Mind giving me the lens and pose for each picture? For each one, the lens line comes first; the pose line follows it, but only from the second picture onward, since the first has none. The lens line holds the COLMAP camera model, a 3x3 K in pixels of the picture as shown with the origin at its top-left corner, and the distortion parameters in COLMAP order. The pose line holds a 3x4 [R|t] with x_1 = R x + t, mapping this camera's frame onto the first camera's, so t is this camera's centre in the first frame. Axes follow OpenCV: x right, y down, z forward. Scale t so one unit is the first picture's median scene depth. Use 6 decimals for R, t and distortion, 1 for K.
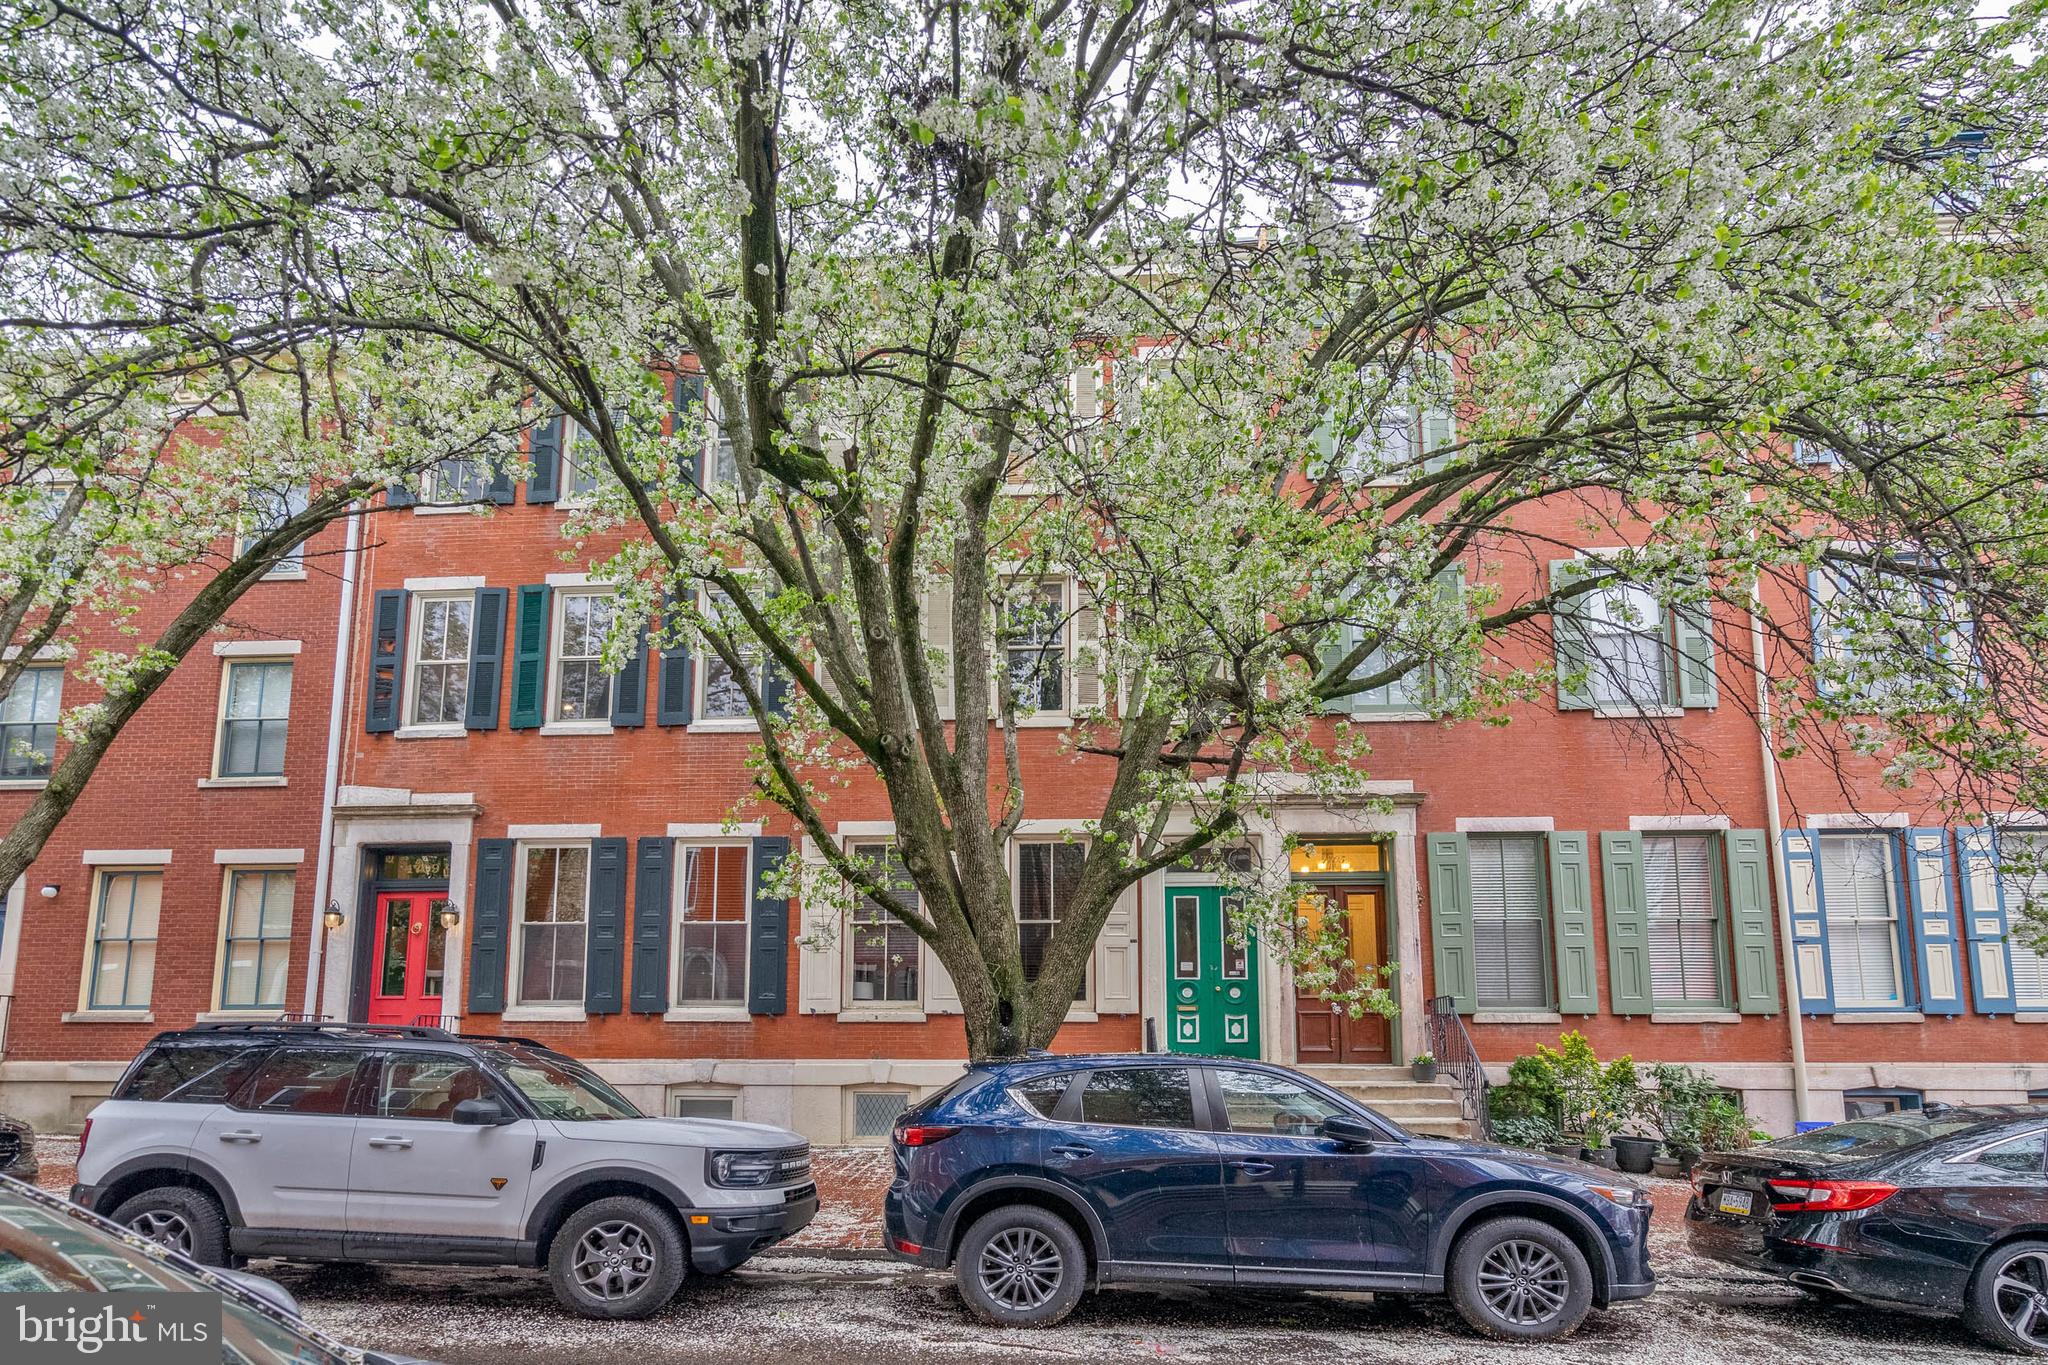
lens RADIAL K [[961.9, 0, 1025.6], [0, 961.9, 739.6], [0, 0, 1]] dist [-0.002636, -0.000089]
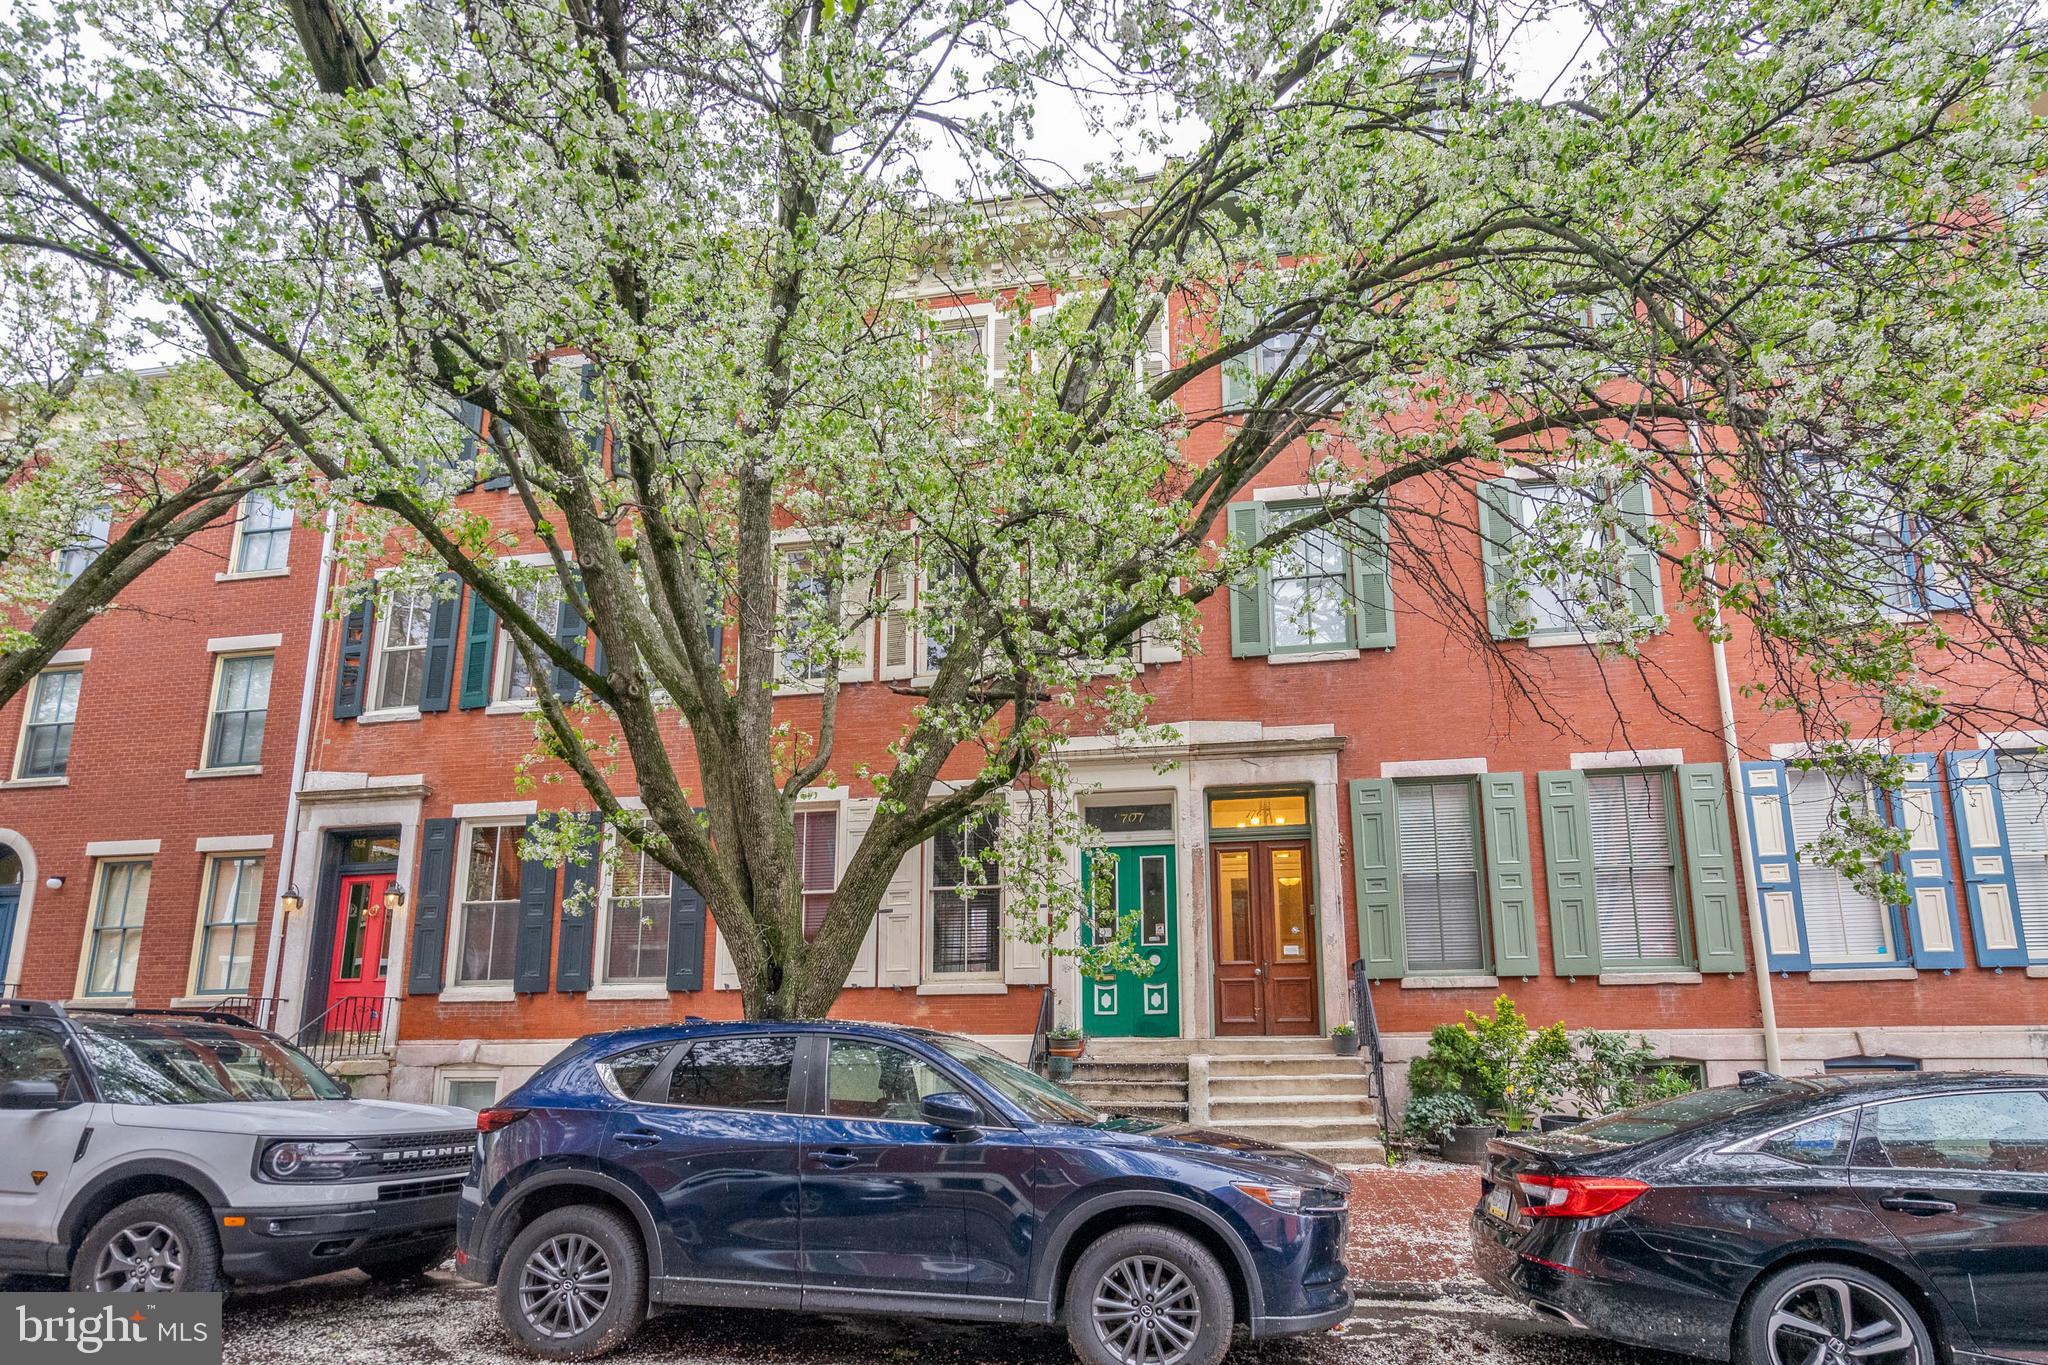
lens RADIAL K [[942.6, 0, 1022.3], [0, 942.6, 682.9], [0, 0, 1]] dist [-0.003574, 0.000397]
pose [[0.996841, -0.037102, -0.070225, 0.183248], [0.034230, 0.998545, -0.041674, 0.032973], [0.071669, 0.039138, 0.996660, 0.081742]]
